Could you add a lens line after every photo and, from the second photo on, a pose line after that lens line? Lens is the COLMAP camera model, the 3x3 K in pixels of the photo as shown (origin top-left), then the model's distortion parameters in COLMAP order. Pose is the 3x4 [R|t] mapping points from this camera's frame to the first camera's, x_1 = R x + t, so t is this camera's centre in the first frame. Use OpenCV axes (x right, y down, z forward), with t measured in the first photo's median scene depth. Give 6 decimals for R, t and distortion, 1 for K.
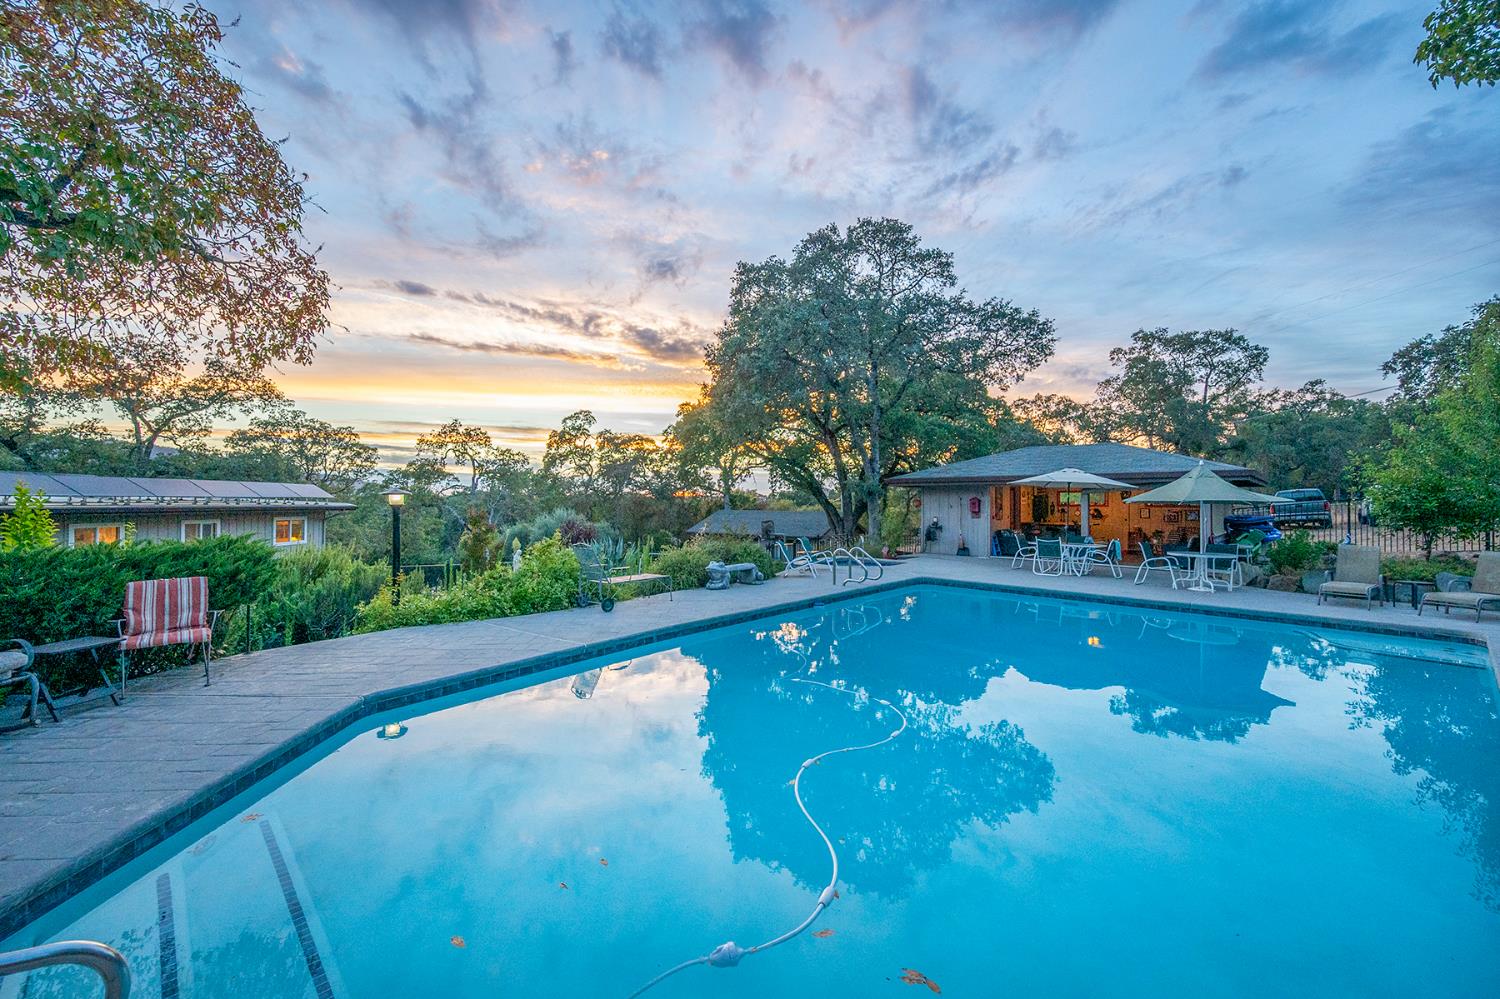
lens RADIAL K [[609.7, 0, 750.0], [0, 609.7, 499.5], [0, 0, 1]] dist [-0.001091, 0.000014]
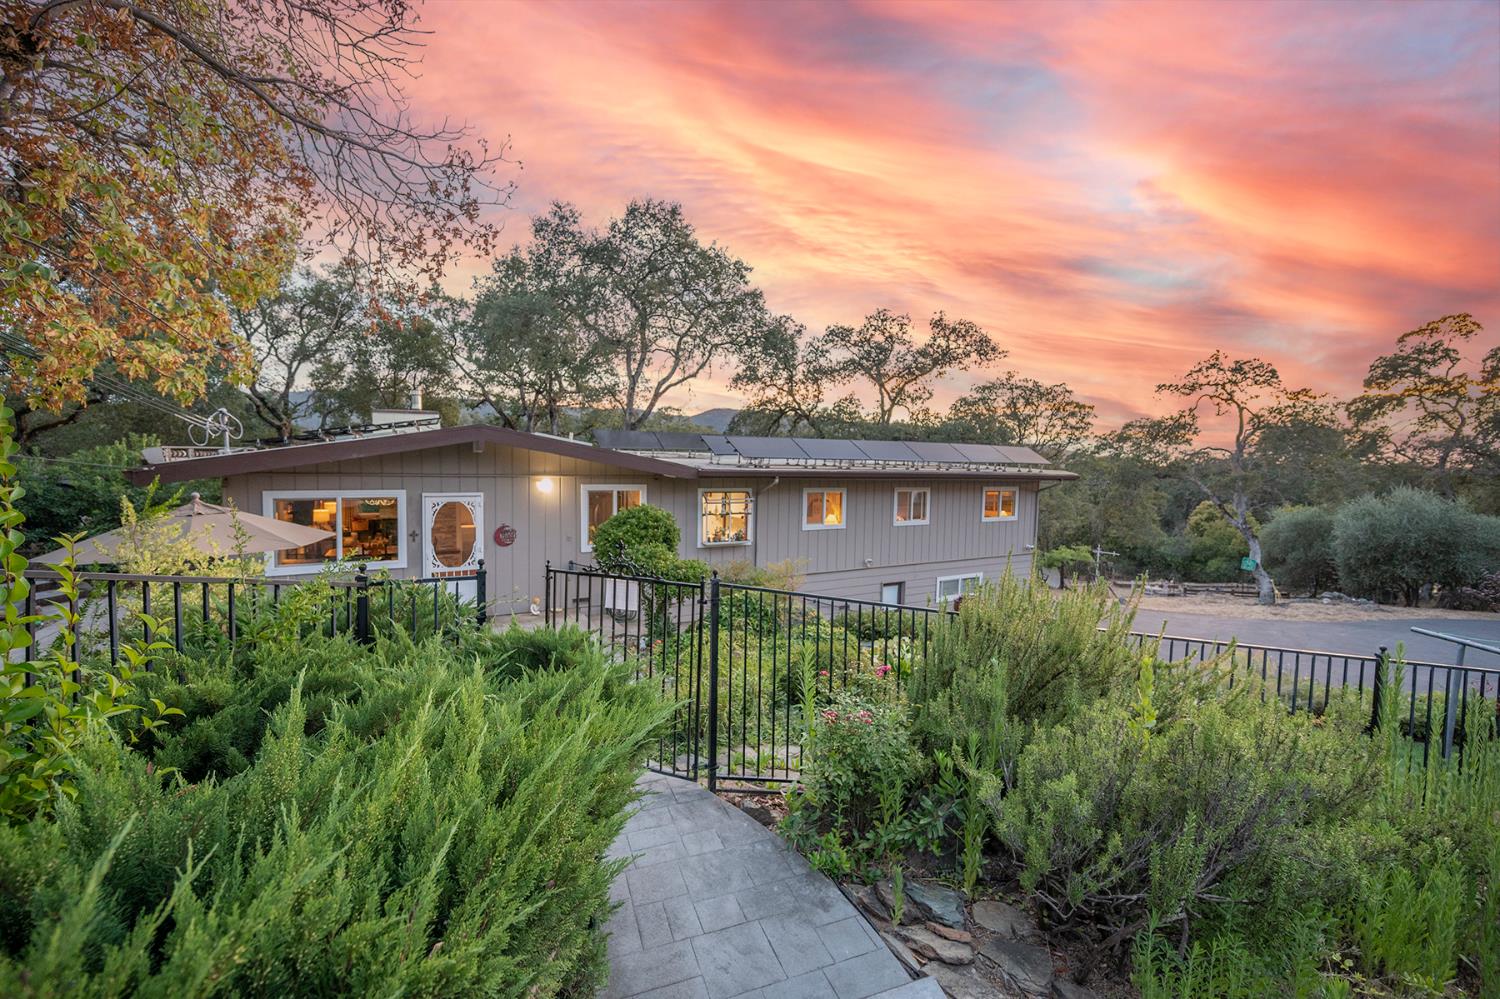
lens RADIAL K [[609.7, 0, 750.0], [0, 609.7, 499.5], [0, 0, 1]] dist [-0.001091, 0.000014]
pose [[0.507502, 0.056403, -0.859802, -0.182240], [-0.012252, 0.998227, 0.058252, 0.001755], [0.861563, -0.019029, 0.507293, 0.243132]]
